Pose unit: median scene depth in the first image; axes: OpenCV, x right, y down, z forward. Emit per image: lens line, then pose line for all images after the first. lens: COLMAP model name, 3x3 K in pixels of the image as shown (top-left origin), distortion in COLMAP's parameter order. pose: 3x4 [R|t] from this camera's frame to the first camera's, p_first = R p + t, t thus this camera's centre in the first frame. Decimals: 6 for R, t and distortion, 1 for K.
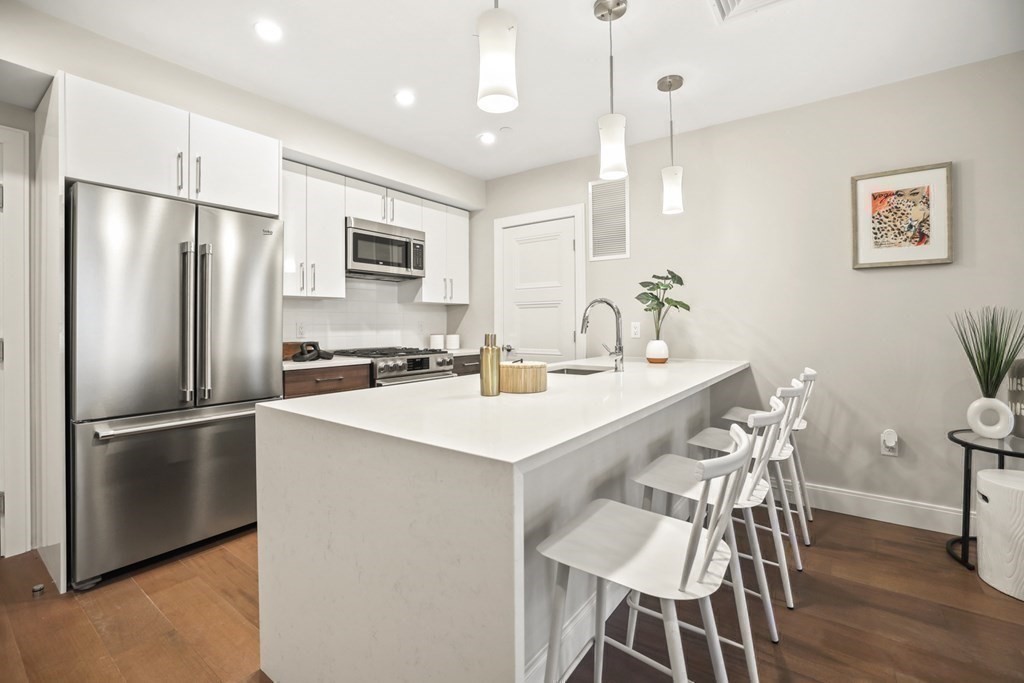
lens RADIAL K [[445.6, 0, 509.2], [0, 445.6, 318.0], [0, 0, 1]] dist [-0.035468, 0.000244]
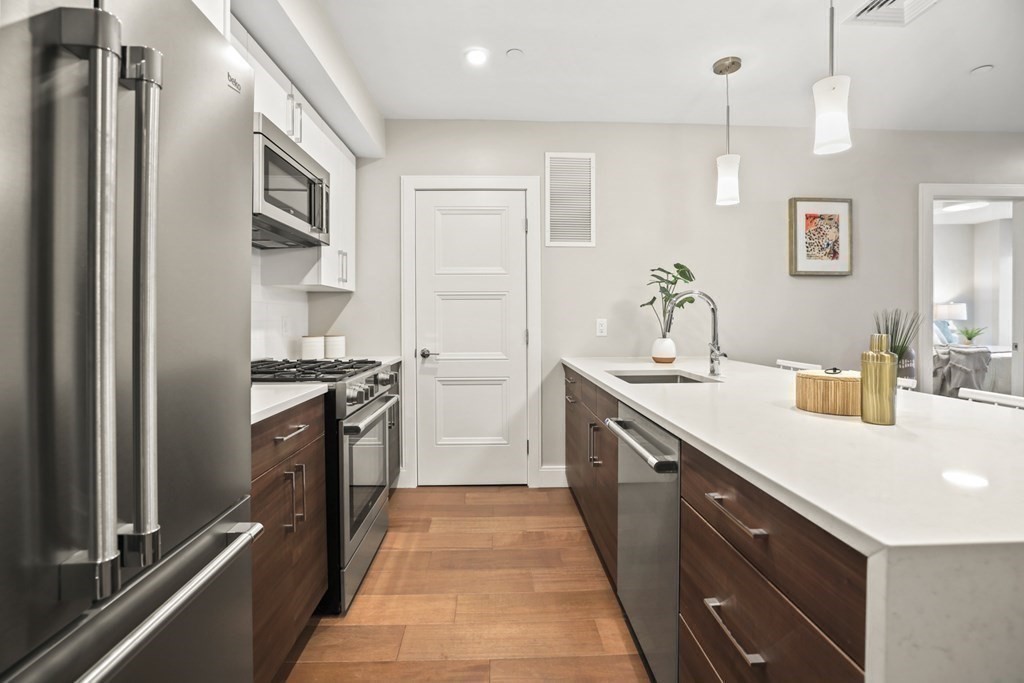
lens RADIAL K [[445.6, 0, 509.2], [0, 445.6, 318.0], [0, 0, 1]] dist [-0.035468, 0.000244]
pose [[0.782960, 0.007614, 0.622025, -0.579030], [-0.009965, 0.999950, 0.000303, 0.012795], [-0.621992, -0.006436, 0.782997, 0.553866]]
